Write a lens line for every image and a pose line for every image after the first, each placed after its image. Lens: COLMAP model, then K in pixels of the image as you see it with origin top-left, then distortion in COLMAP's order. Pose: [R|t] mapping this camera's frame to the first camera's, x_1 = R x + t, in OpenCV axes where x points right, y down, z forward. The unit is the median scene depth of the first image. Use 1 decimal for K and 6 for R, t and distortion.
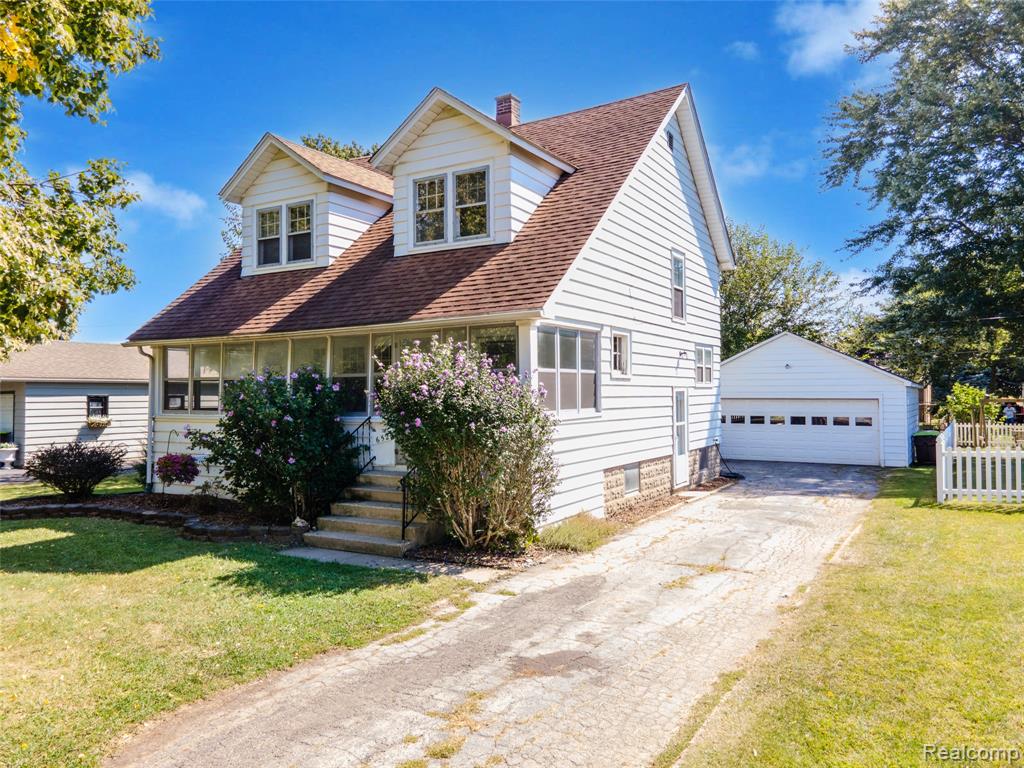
lens RADIAL K [[730.7, 0, 511.9], [0, 730.7, 385.5], [0, 0, 1]] dist [0.025893, 0.016487]
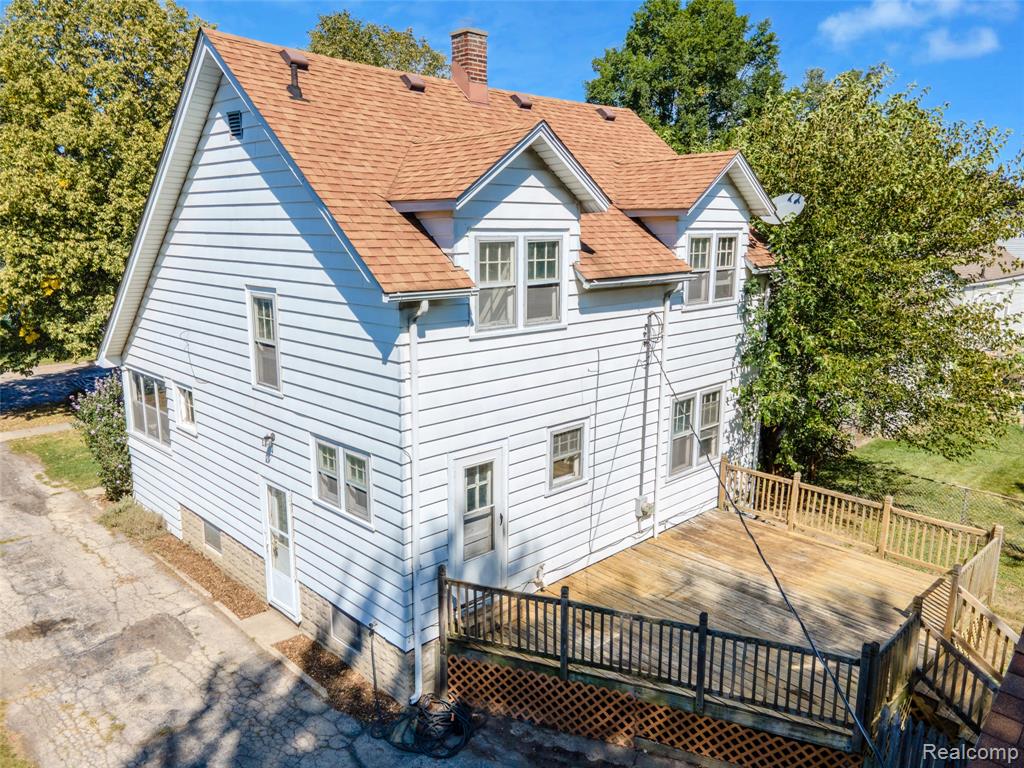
lens RADIAL K [[730.7, 0, 512.4], [0, 730.7, 390.8], [0, 0, 1]] dist [0.025893, 0.016487]
pose [[-0.248706, 0.209847, -0.945574, 0.827888], [0.012904, 0.976880, 0.213400, -0.232184], [0.968493, 0.040872, -0.245663, 1.407951]]
